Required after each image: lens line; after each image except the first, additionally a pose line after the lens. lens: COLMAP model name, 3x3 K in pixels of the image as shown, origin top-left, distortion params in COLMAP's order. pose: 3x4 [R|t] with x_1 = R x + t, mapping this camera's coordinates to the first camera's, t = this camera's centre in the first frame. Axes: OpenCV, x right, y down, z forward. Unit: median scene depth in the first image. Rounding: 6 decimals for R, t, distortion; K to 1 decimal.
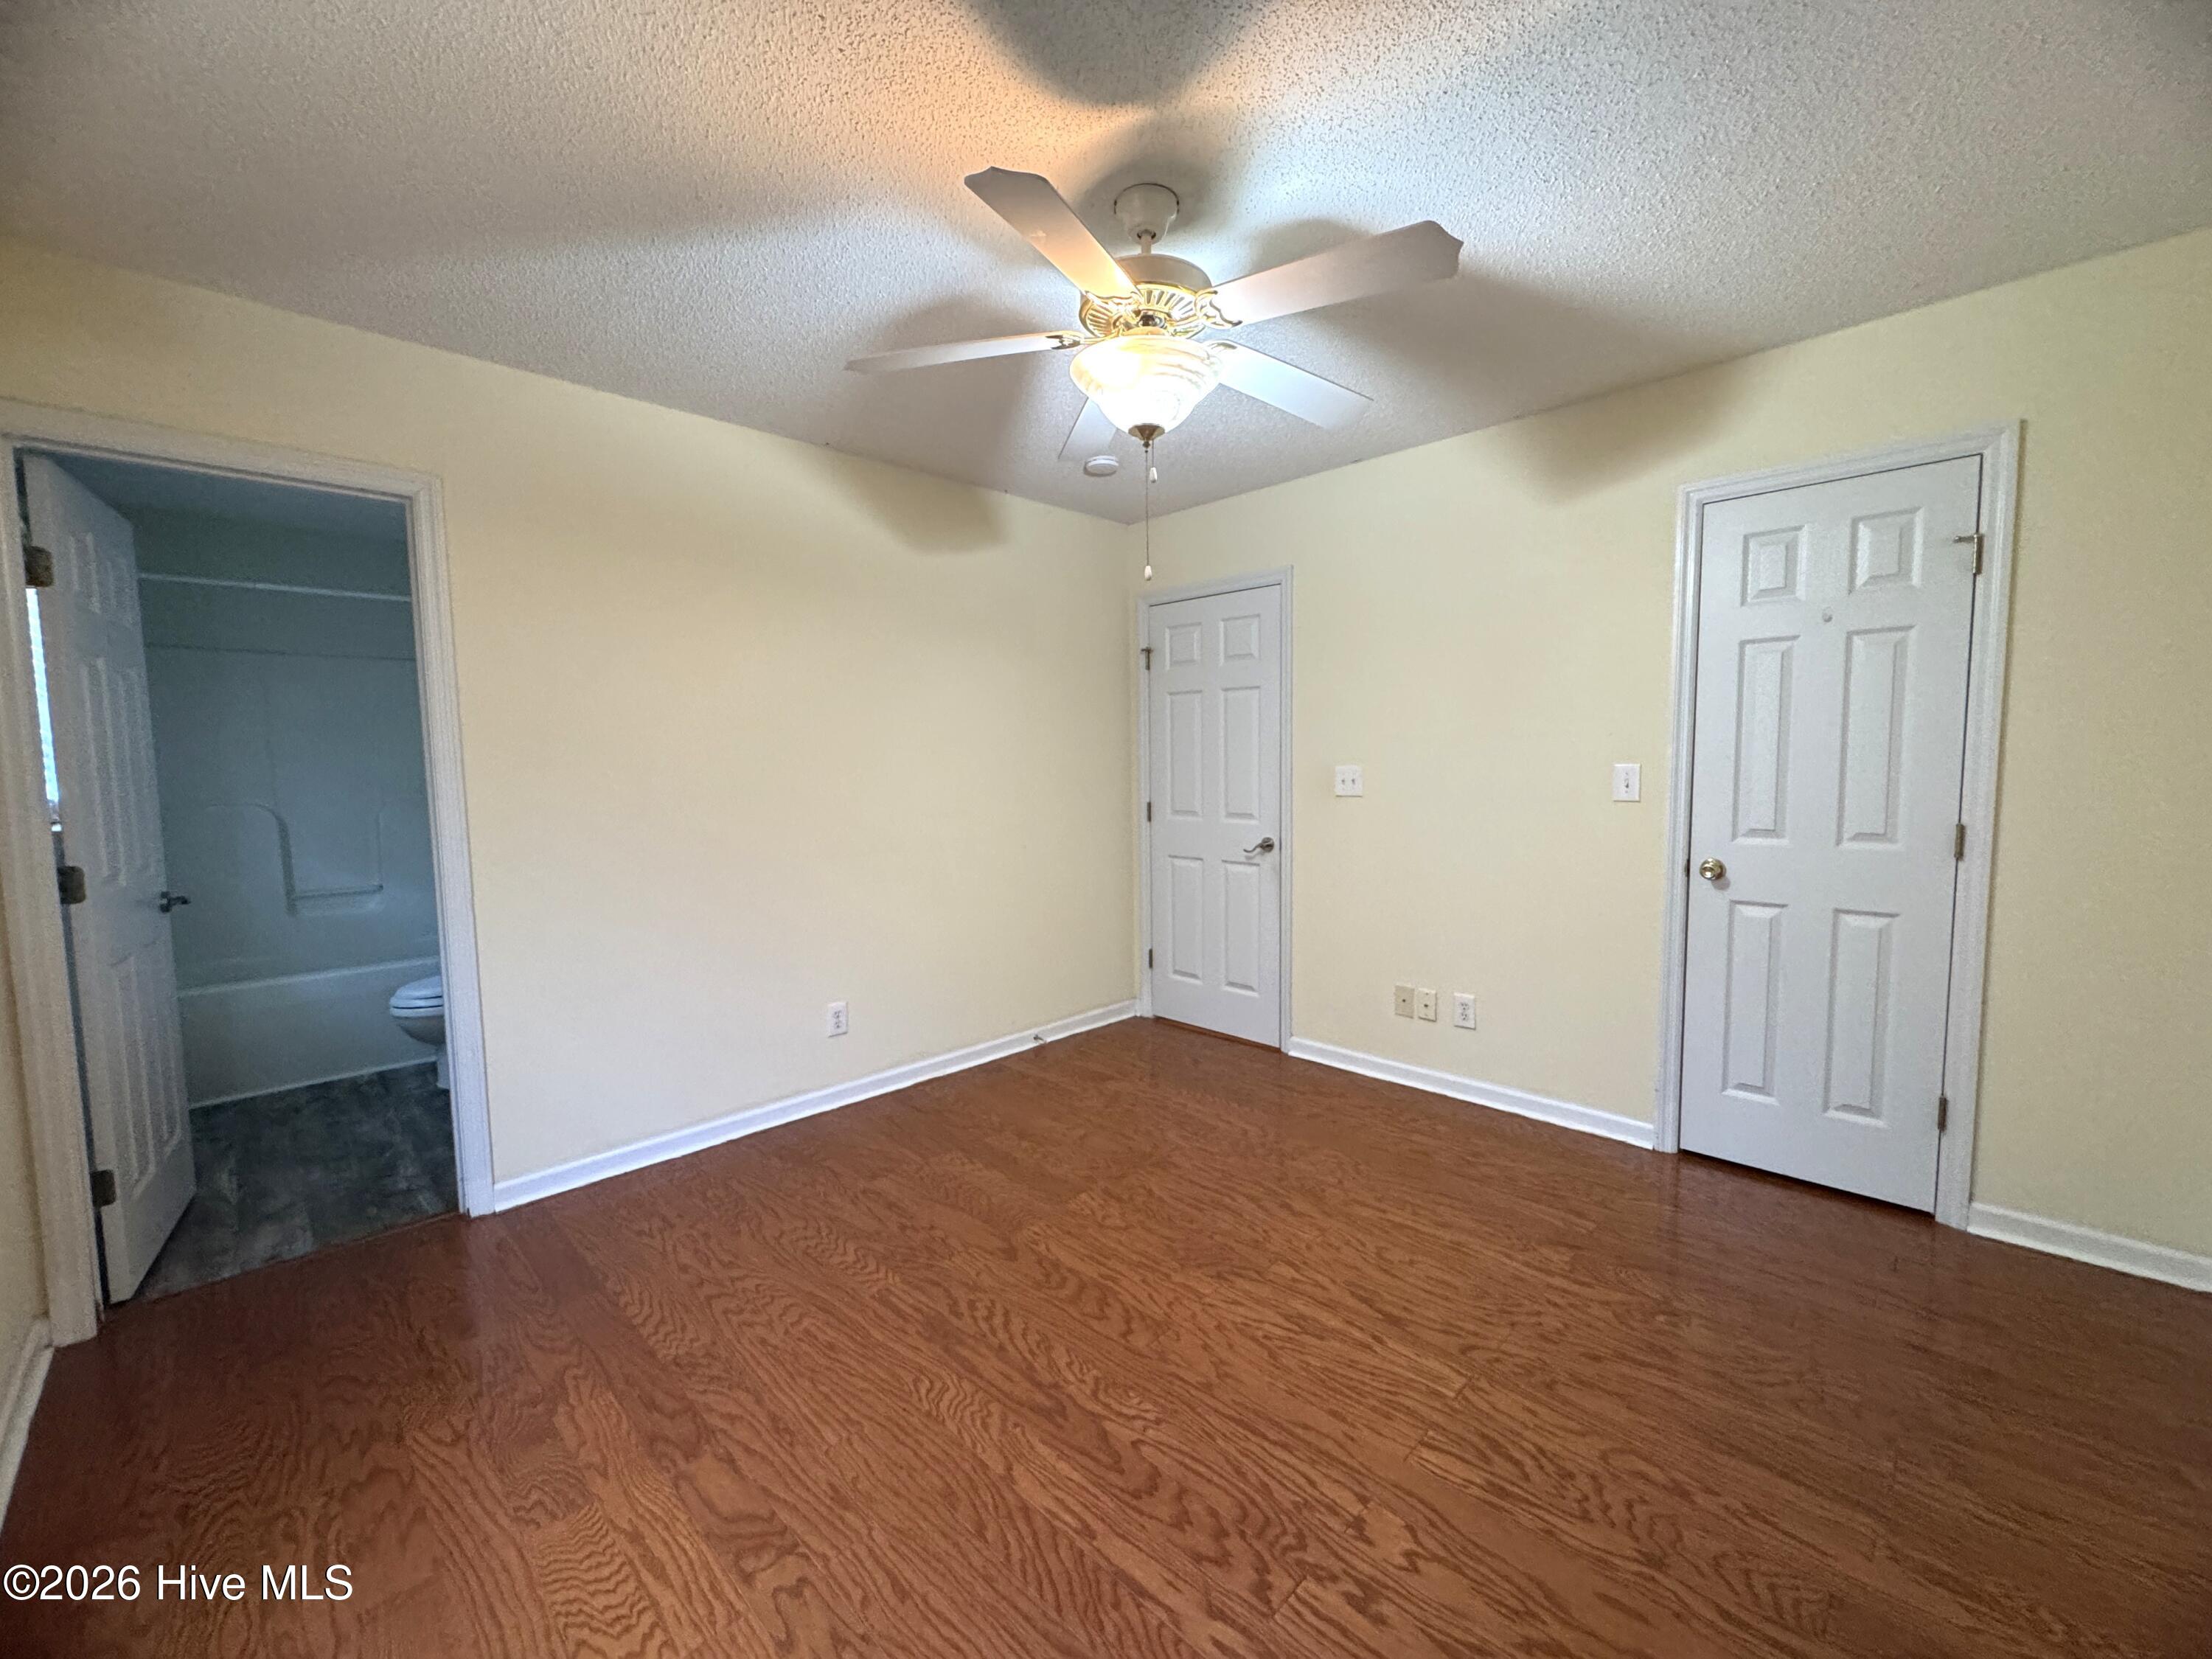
lens RADIAL K [[917.0, 0, 1102.7], [0, 917.0, 827.8], [0, 0, 1]] dist [-0.001609, -0.000030]
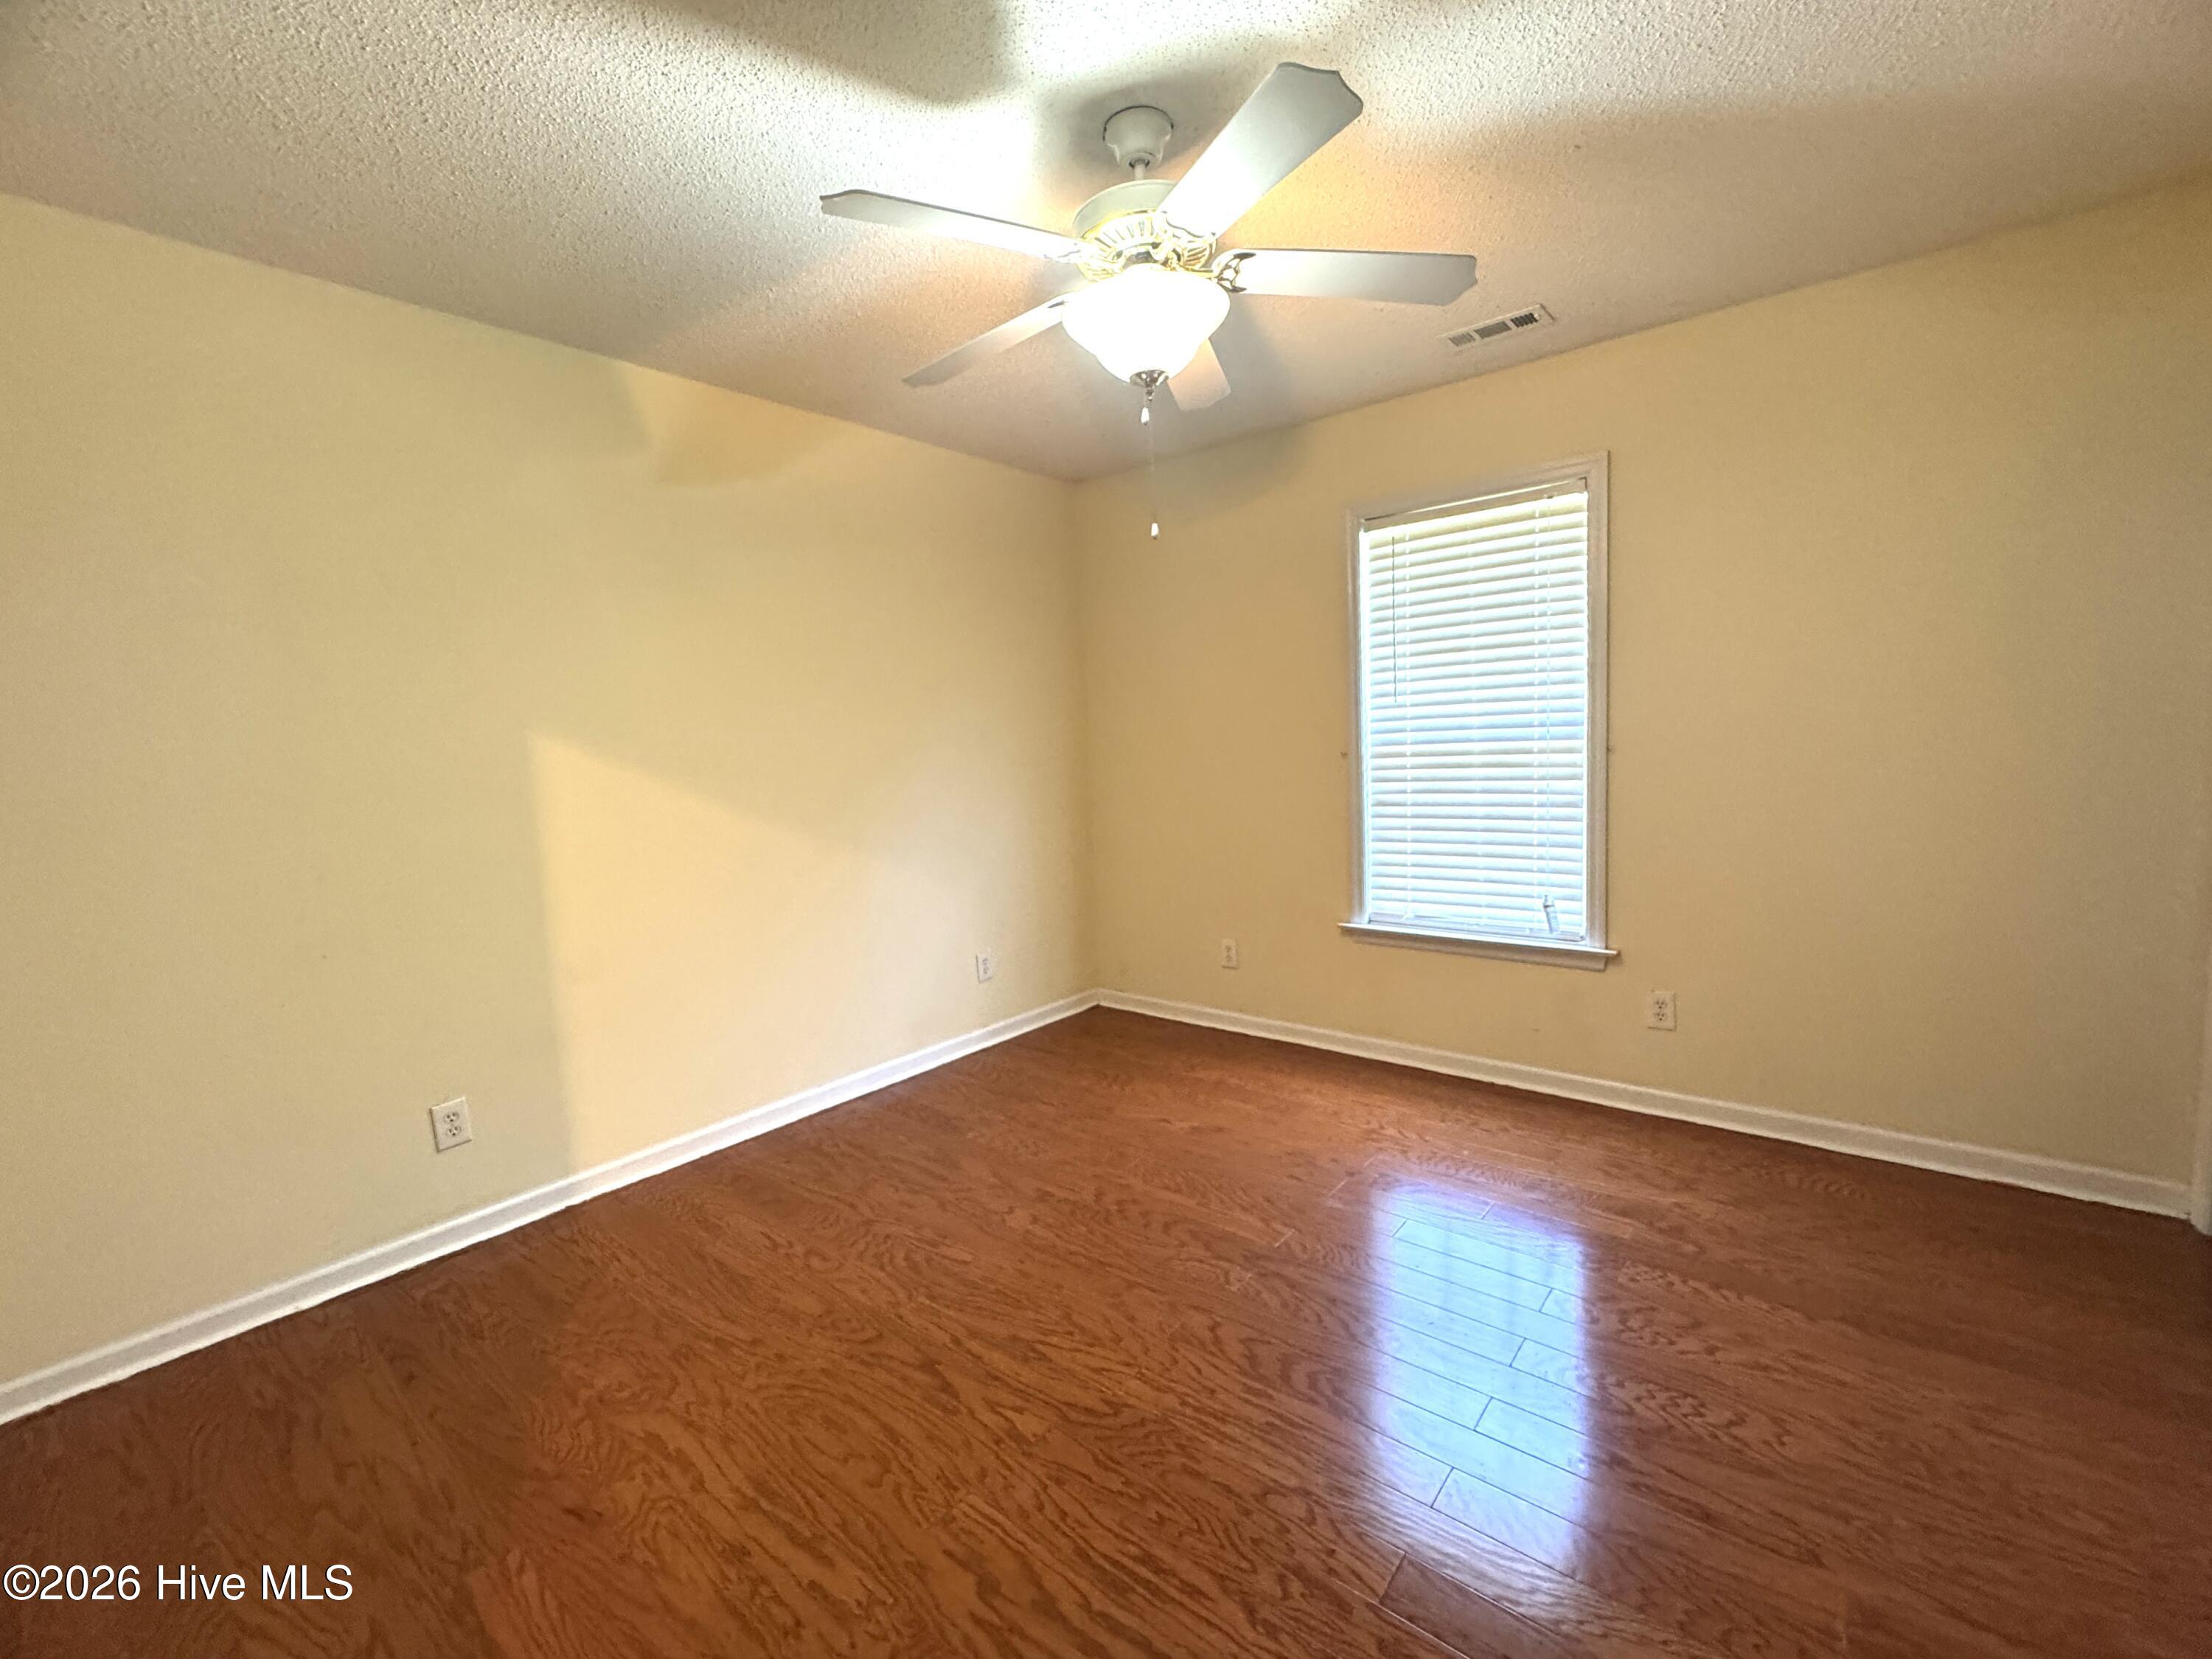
lens RADIAL K [[917.0, 0, 1102.7], [0, 917.0, 827.8], [0, 0, 1]] dist [-0.001609, -0.000030]
pose [[-0.994169, 0.065986, -0.085291, 0.194607], [0.050487, 0.983704, 0.172559, -0.138952], [0.095288, 0.167246, -0.981300, 1.888065]]
